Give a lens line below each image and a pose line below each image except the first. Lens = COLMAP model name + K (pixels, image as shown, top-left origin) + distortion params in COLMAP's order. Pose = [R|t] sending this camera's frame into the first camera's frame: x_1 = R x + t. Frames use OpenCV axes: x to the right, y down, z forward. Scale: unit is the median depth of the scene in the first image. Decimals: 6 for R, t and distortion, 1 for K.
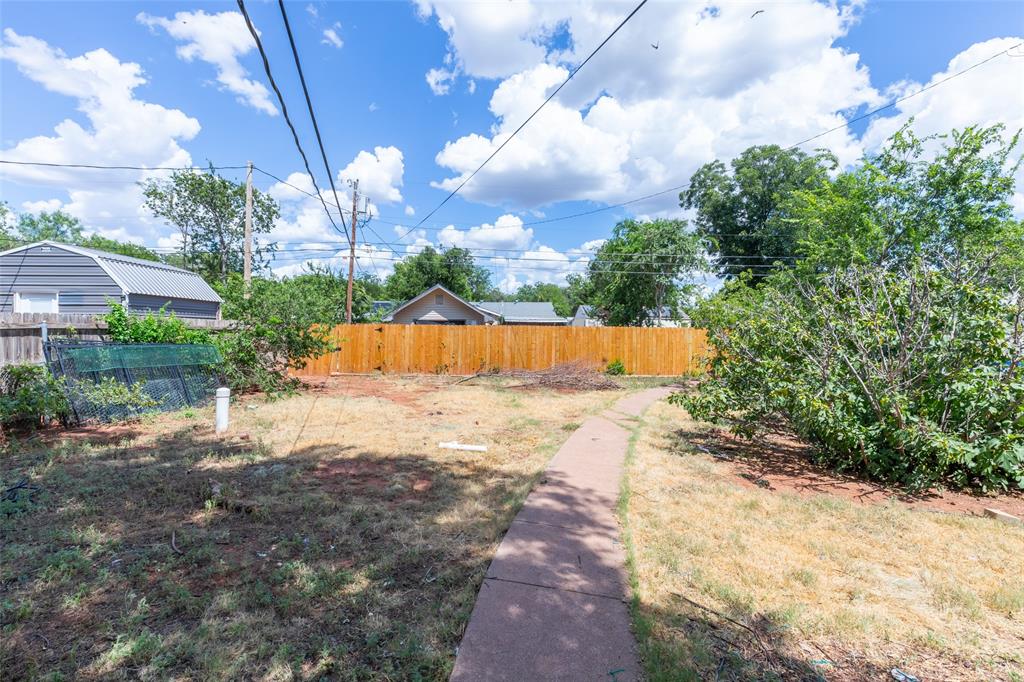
lens RADIAL K [[458.2, 0, 511.6], [0, 458.2, 338.1], [0, 0, 1]] dist [0.007686, -0.000659]
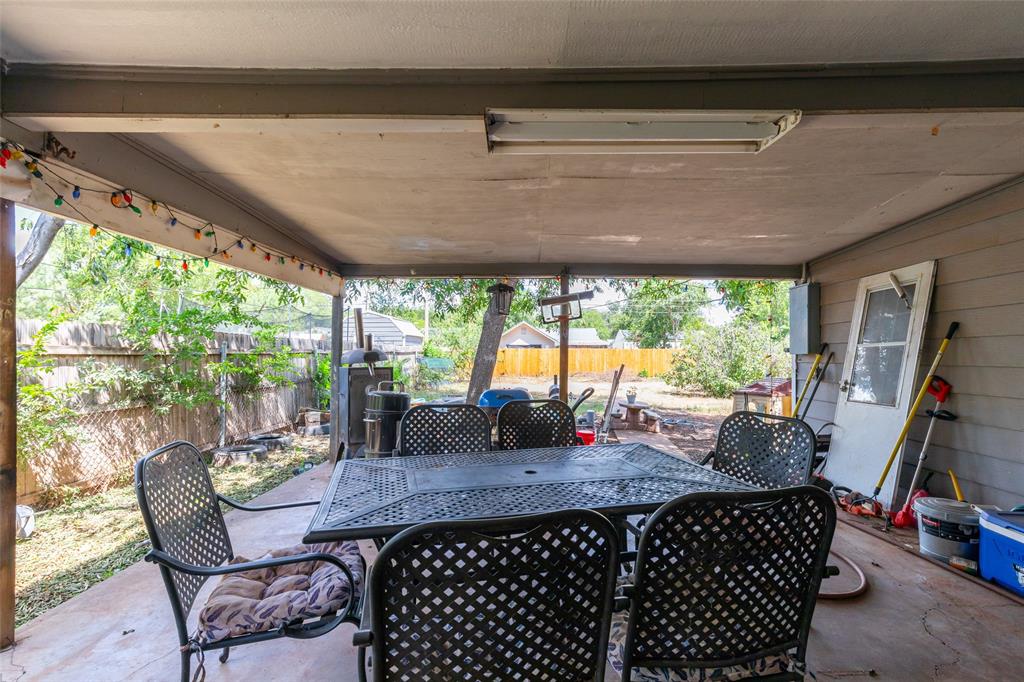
lens RADIAL K [[458.2, 0, 512.4], [0, 458.2, 345.8], [0, 0, 1]] dist [0.007686, -0.000659]
pose [[0.996766, -0.008518, -0.079907, -0.073619], [0.006055, 0.999501, -0.031016, 0.008937], [0.080131, 0.030432, 0.996320, -0.458144]]
